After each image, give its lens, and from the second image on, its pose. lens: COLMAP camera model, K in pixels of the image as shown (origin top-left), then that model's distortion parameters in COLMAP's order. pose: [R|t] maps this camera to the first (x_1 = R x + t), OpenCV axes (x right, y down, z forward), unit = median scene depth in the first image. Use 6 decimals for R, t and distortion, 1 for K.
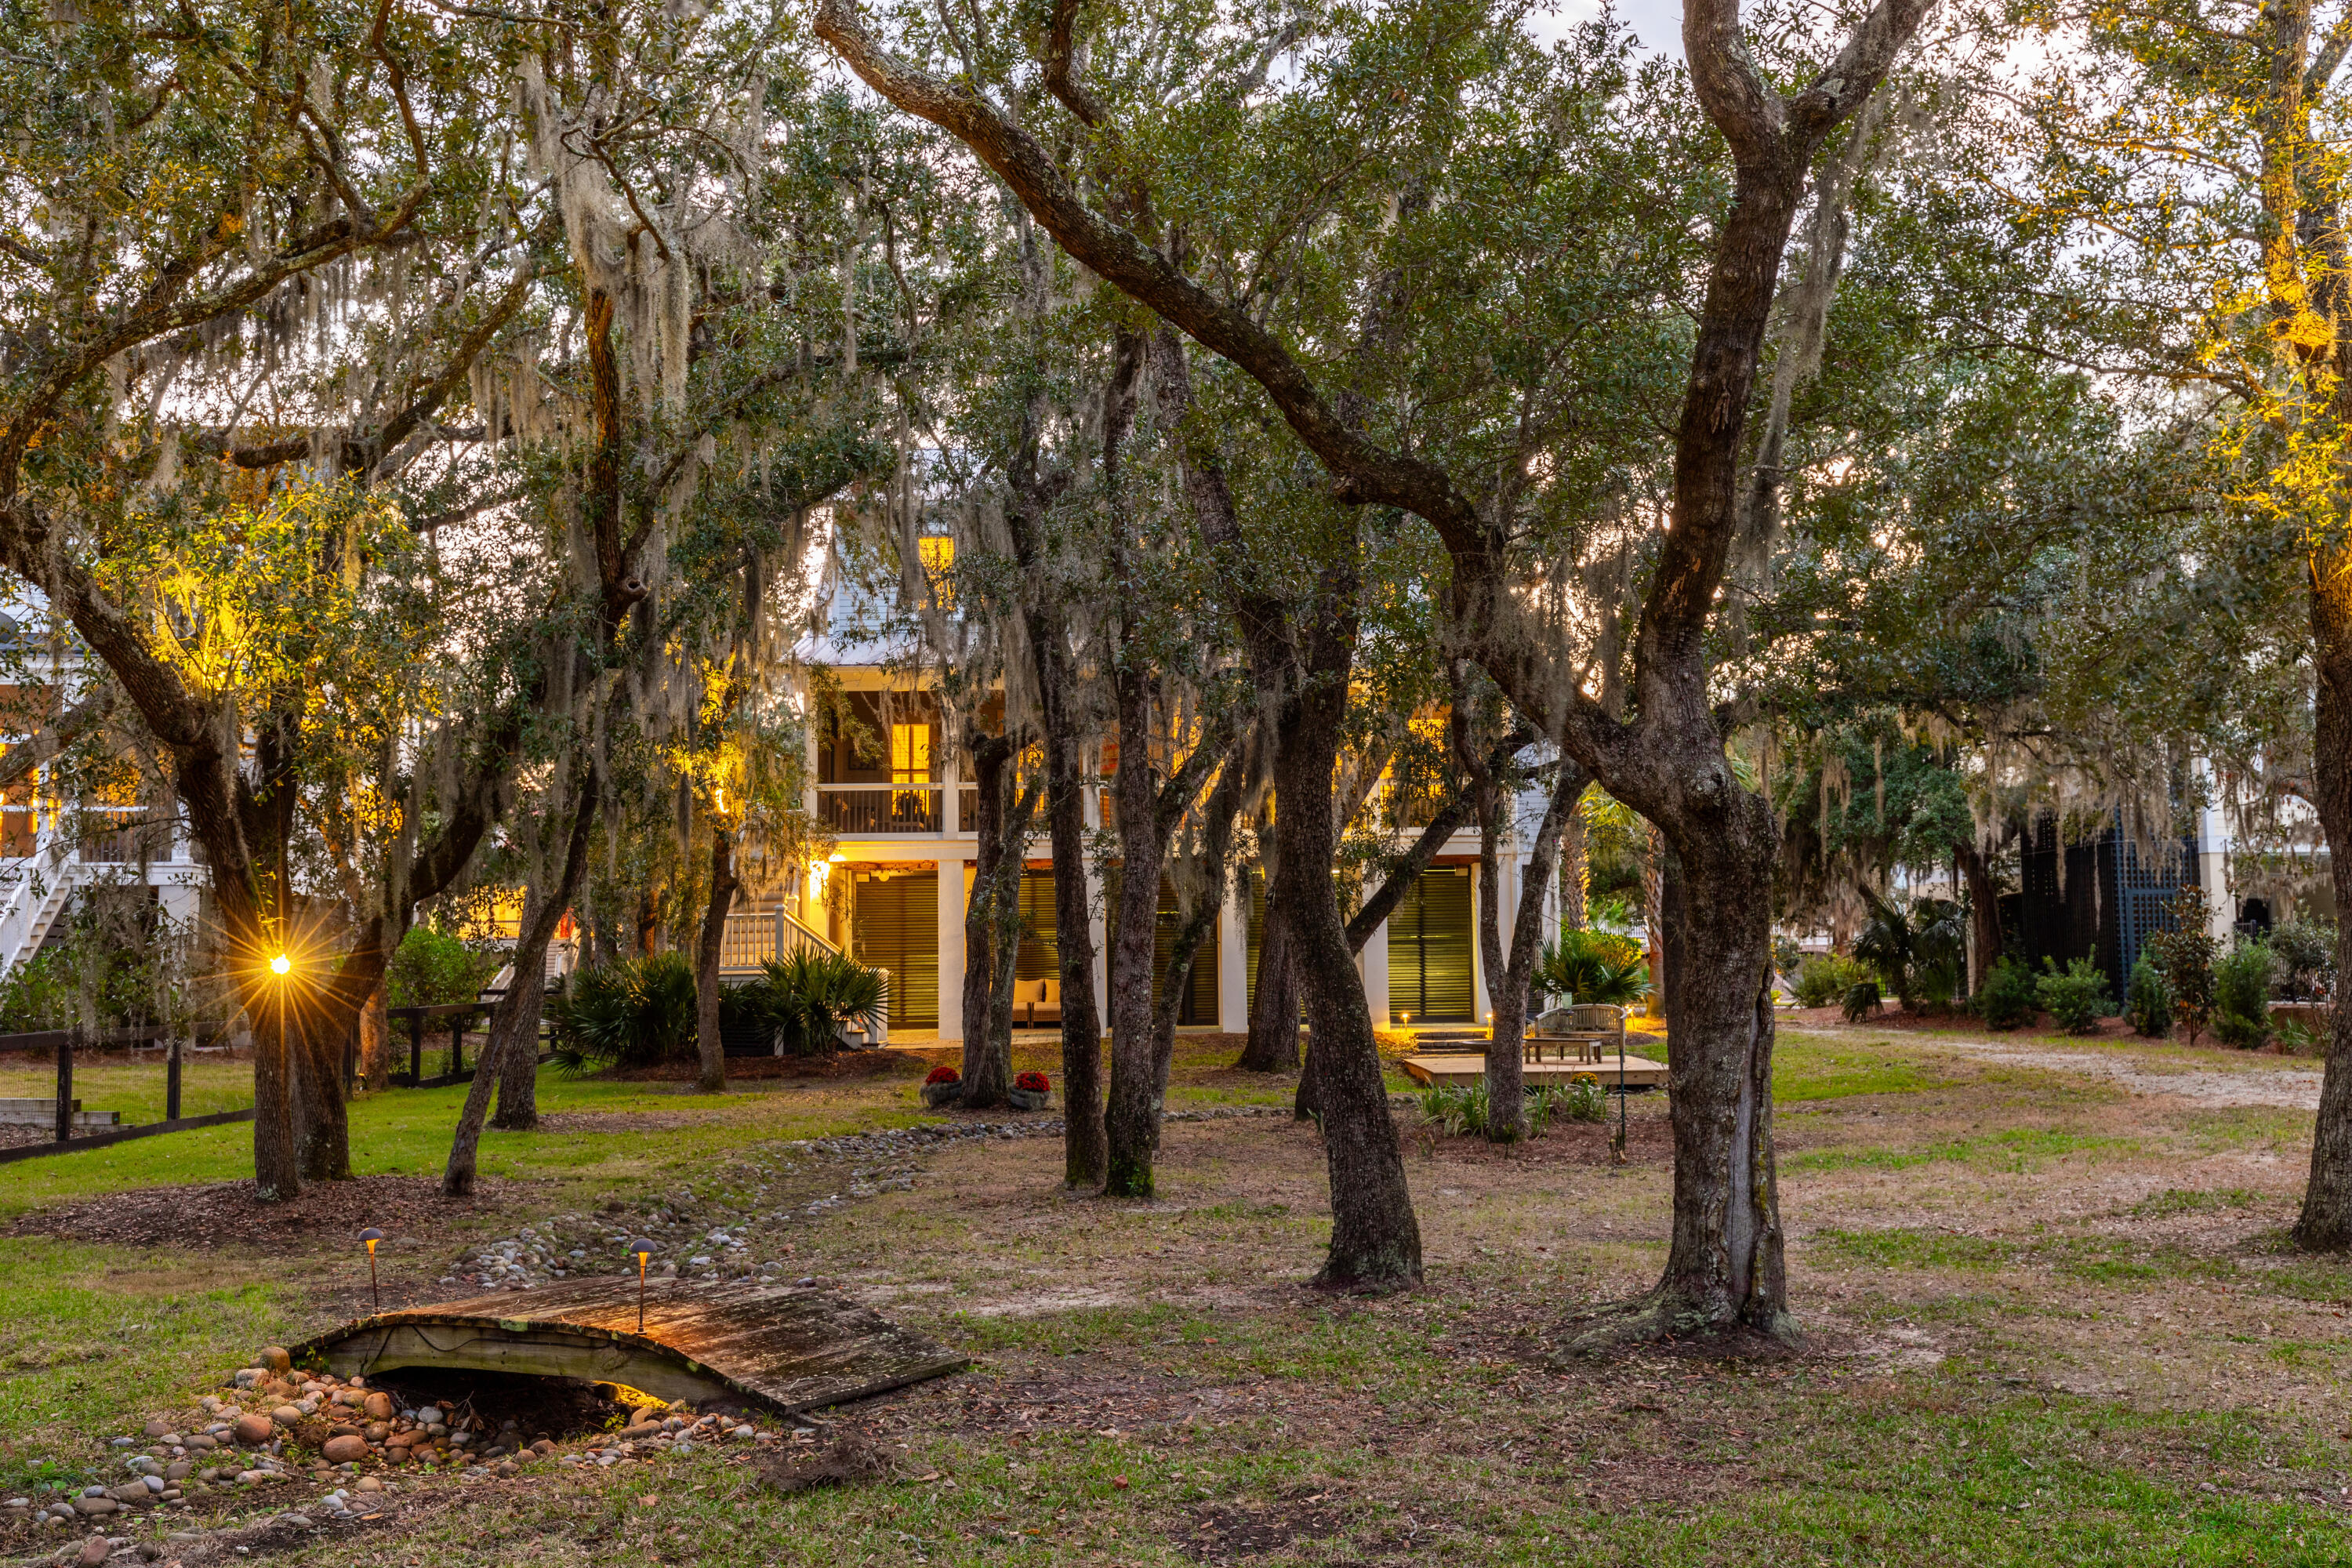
lens RADIAL K [[2282.7, 0, 1176.0], [0, 2282.7, 784.0], [0, 0, 1]] dist [0.007124, 0.005608]
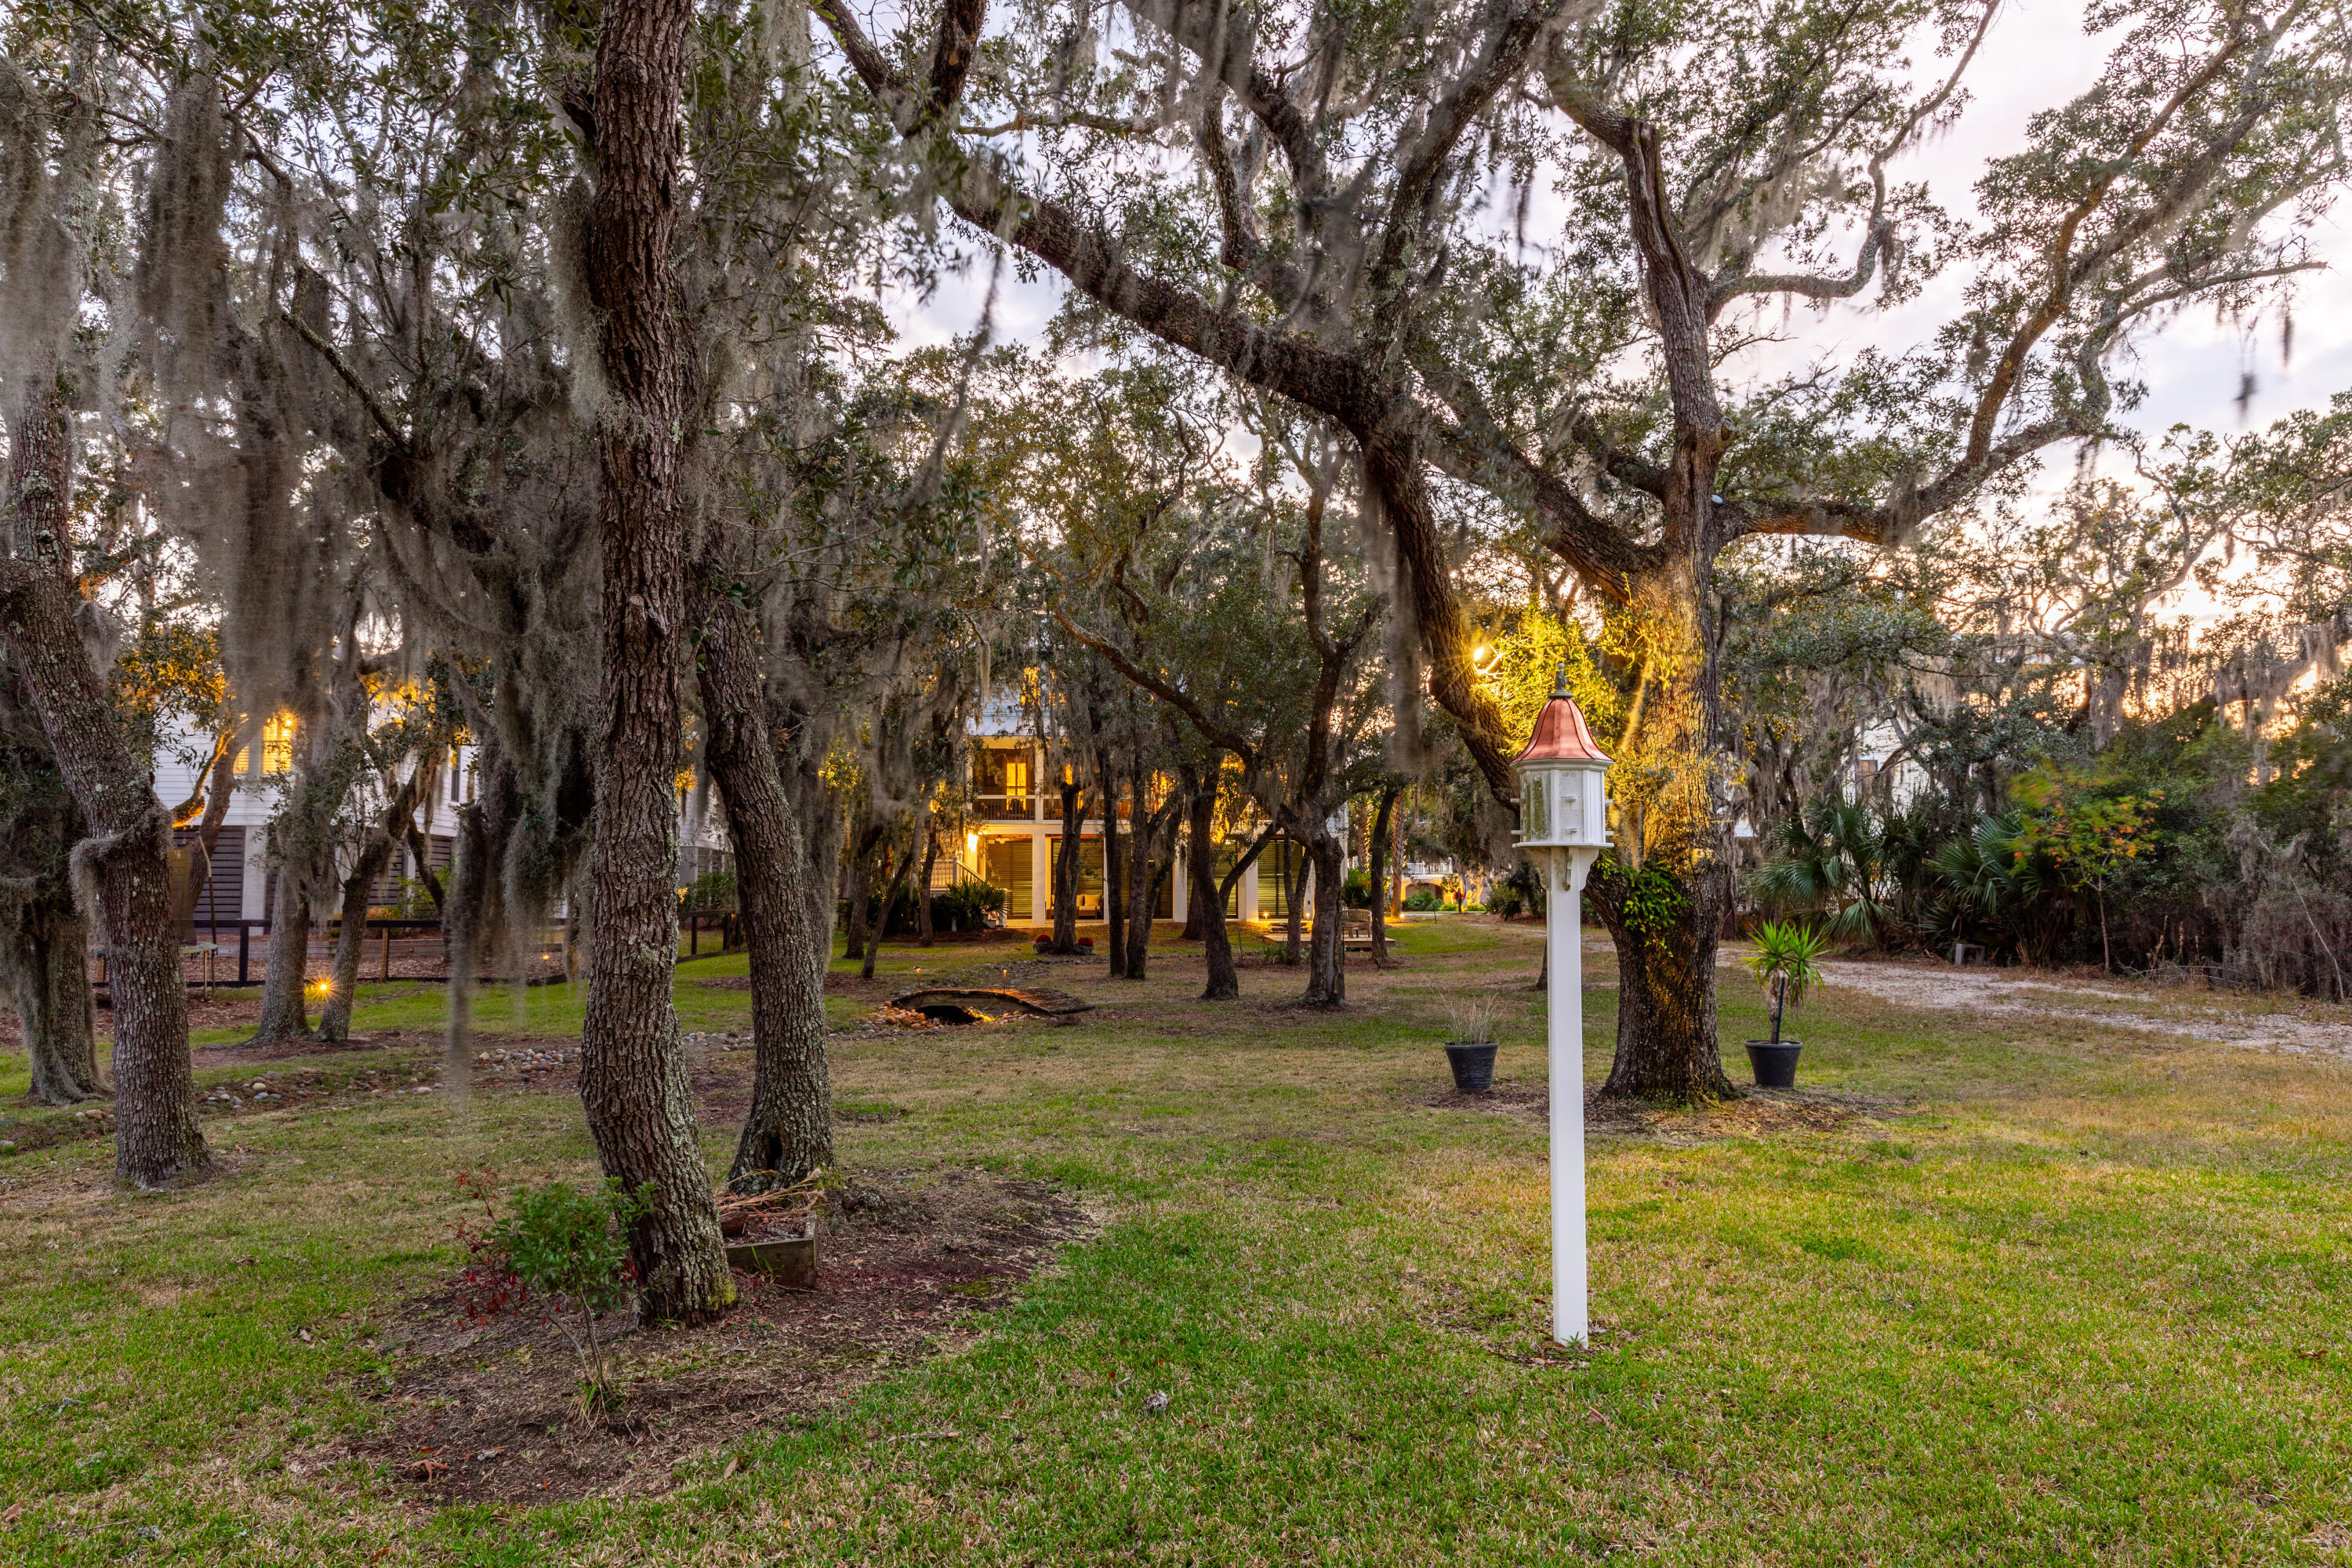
lens RADIAL K [[1483.5, 0, 1176.0], [0, 1483.5, 784.0], [0, 0, 1]] dist [-0.000680, -0.000002]
pose [[0.999779, 0.009976, 0.018493, -0.003808], [-0.010161, 0.999899, 0.009974, -0.026939], [-0.018392, -0.010160, 0.999779, -0.322437]]
